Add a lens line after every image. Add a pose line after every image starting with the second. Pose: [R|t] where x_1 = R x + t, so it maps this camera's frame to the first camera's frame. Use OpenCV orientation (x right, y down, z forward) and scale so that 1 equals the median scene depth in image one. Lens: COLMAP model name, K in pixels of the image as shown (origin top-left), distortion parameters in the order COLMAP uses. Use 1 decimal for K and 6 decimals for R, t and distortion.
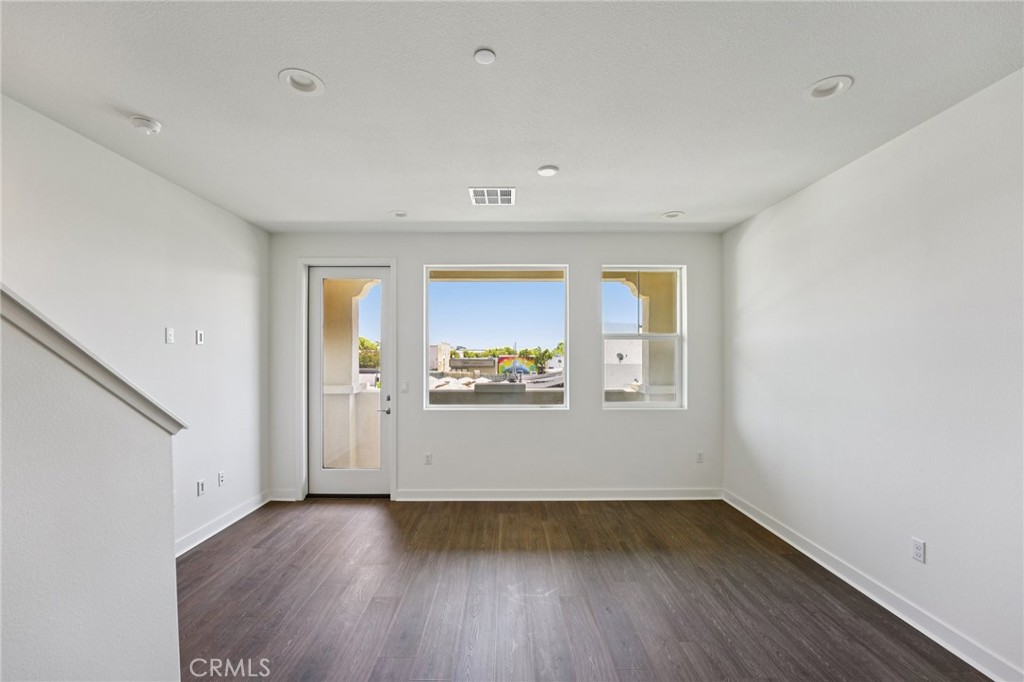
lens RADIAL K [[424.0, 0, 506.5], [0, 424.0, 349.7], [0, 0, 1]] dist [-0.000152, 0.000481]
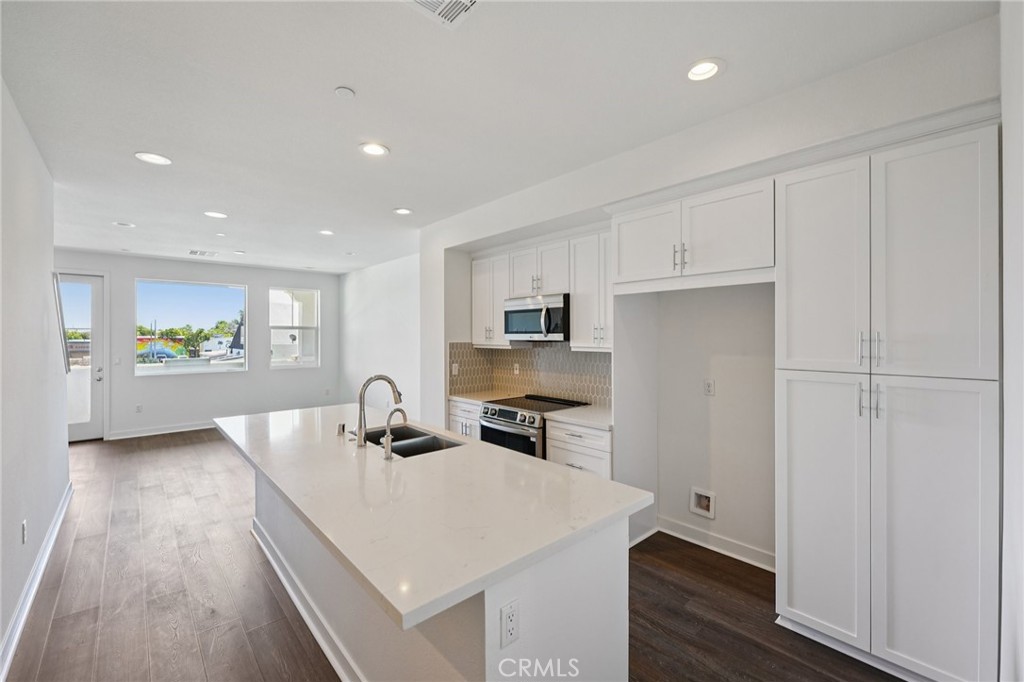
lens RADIAL K [[424.0, 0, 492.2], [0, 424.0, 331.4], [0, 0, 1]] dist [-0.000152, 0.000481]
pose [[0.766221, 0.007891, 0.642528, -0.214425], [-0.009358, 0.999956, -0.001121, -0.024671], [-0.642509, -0.005154, 0.766261, -1.024934]]
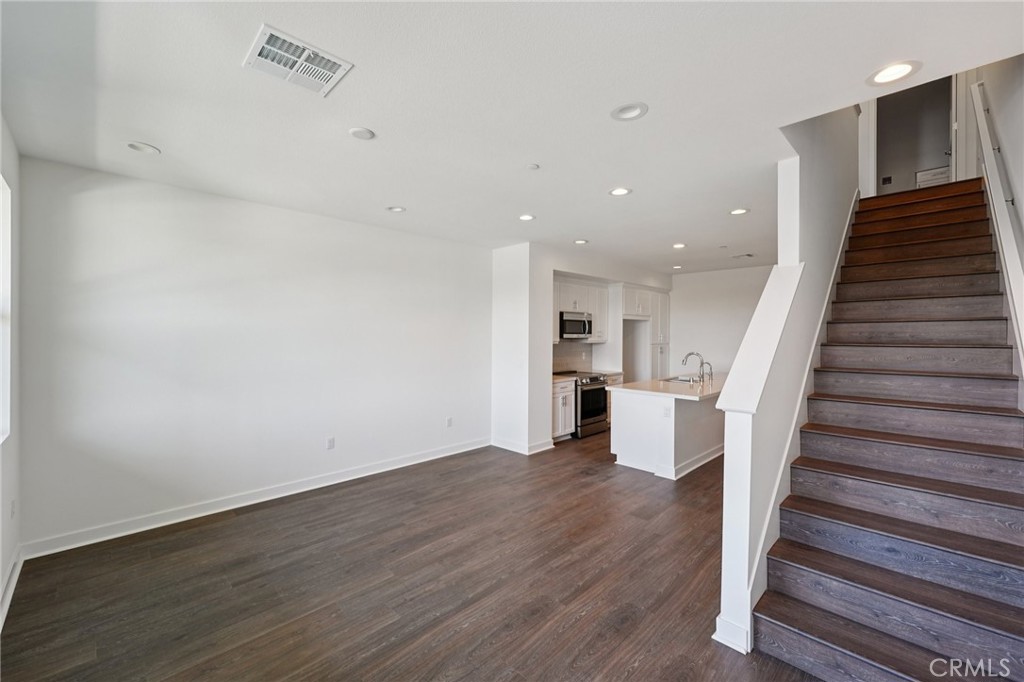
lens RADIAL K [[424.0, 0, 498.5], [0, 424.0, 332.9], [0, 0, 1]] dist [-0.000152, 0.000481]
pose [[-0.686617, 0.008592, 0.726969, -0.523401], [-0.004822, 0.999854, -0.016371, 0.002897], [-0.727003, -0.014746, -0.686476, 0.992575]]
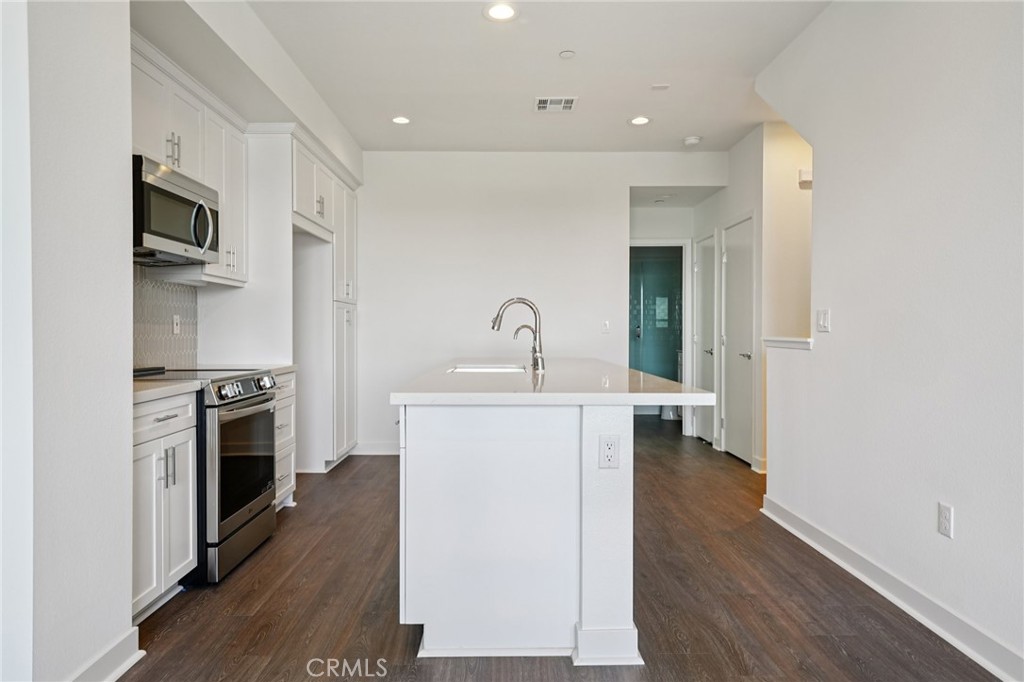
lens RADIAL K [[681.6, 0, 520.2], [0, 681.6, 340.9], [0, 0, 1]] dist [0.025567, -0.002225]
pose [[-0.999955, 0.007888, -0.005188, 0.060866], [0.007858, 0.999953, 0.005761, 0.092976], [0.005233, 0.005720, -0.999970, 0.468731]]
